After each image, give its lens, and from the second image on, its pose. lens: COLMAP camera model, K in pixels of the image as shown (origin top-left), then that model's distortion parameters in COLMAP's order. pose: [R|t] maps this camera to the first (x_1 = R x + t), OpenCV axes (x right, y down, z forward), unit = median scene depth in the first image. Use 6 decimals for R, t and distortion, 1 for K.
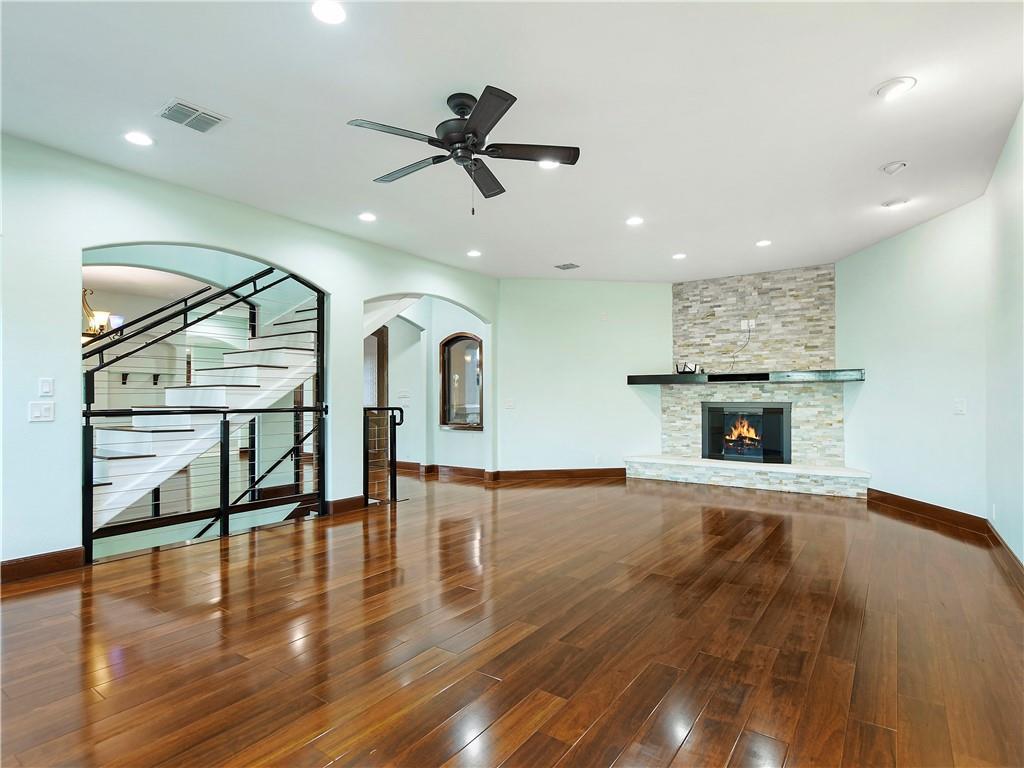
lens RADIAL K [[528.8, 0, 512.0], [0, 528.8, 384.0], [0, 0, 1]] dist [-0.001301, -0.000116]
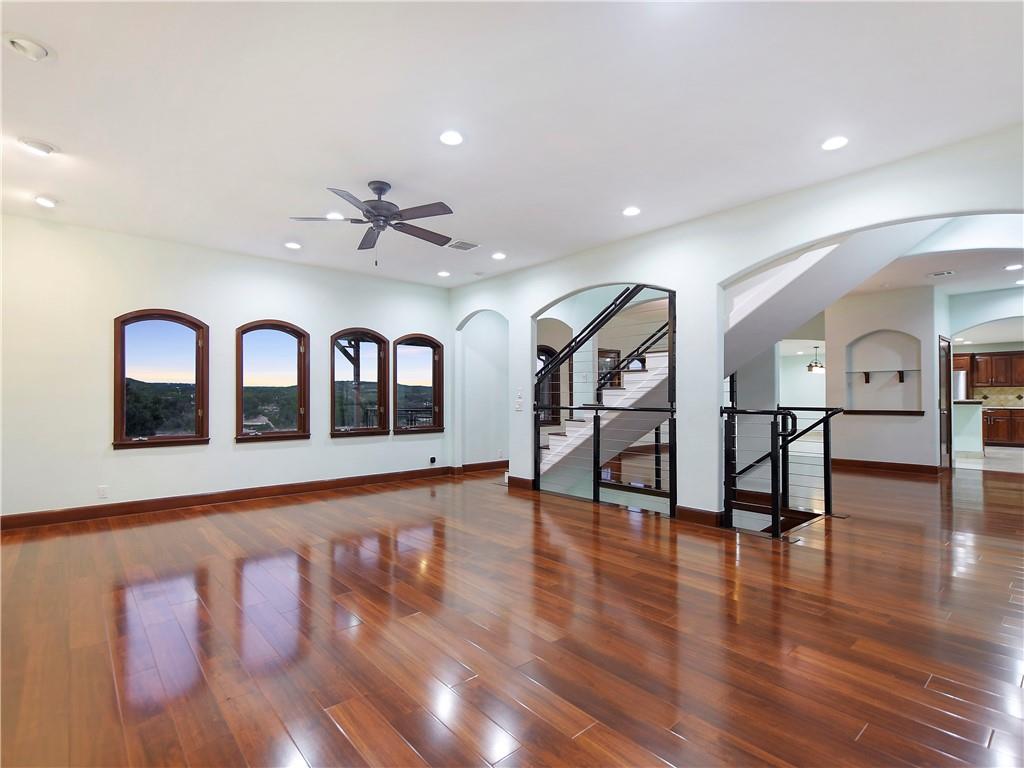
lens RADIAL K [[510.0, 0, 512.0], [0, 510.0, 384.0], [0, 0, 1]] dist [0.001362, 0.000081]
pose [[-0.218805, -0.018126, -0.975600, 0.684320], [0.024941, 0.999397, -0.024161, 0.015877], [0.975450, -0.029619, -0.218221, 0.997264]]
